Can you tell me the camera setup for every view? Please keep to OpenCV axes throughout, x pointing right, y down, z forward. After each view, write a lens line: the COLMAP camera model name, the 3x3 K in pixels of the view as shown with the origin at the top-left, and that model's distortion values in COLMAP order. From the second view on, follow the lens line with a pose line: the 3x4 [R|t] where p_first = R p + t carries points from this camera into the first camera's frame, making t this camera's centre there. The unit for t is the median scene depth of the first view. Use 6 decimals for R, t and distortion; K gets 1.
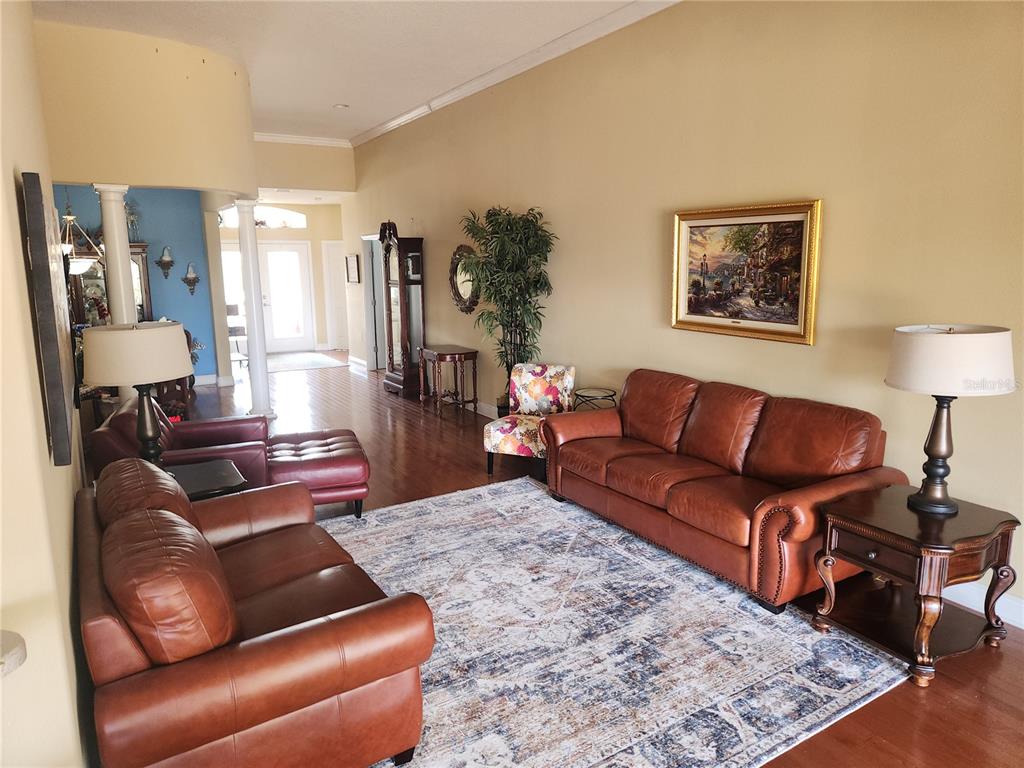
lens RADIAL K [[673.8, 0, 512.0], [0, 673.8, 384.0], [0, 0, 1]] dist [0.062979, -0.047962]
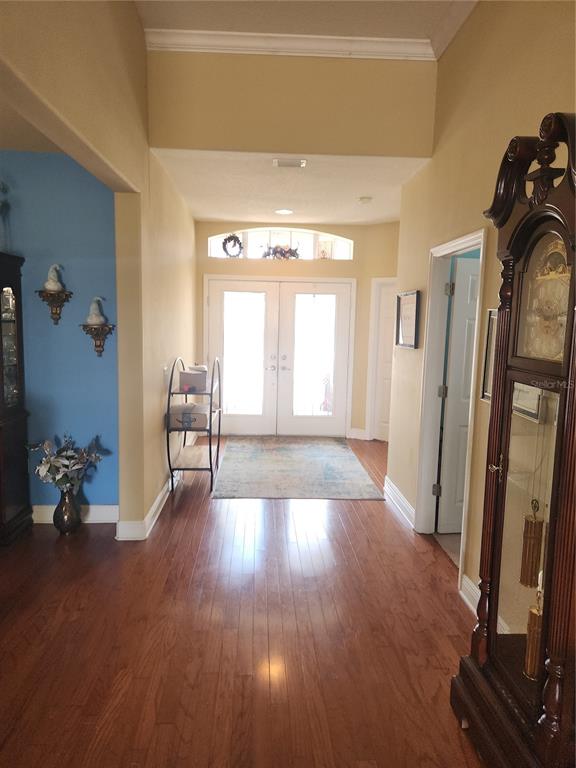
lens RADIAL K [[505.4, 0, 288.0], [0, 505.4, 384.0], [0, 0, 1]] dist [0.062979, -0.047962]
pose [[0.881189, 0.092026, -0.463722, -0.252559], [-0.116941, 0.992819, -0.025192, -0.192787], [0.458074, 0.076427, 0.885623, 1.185375]]
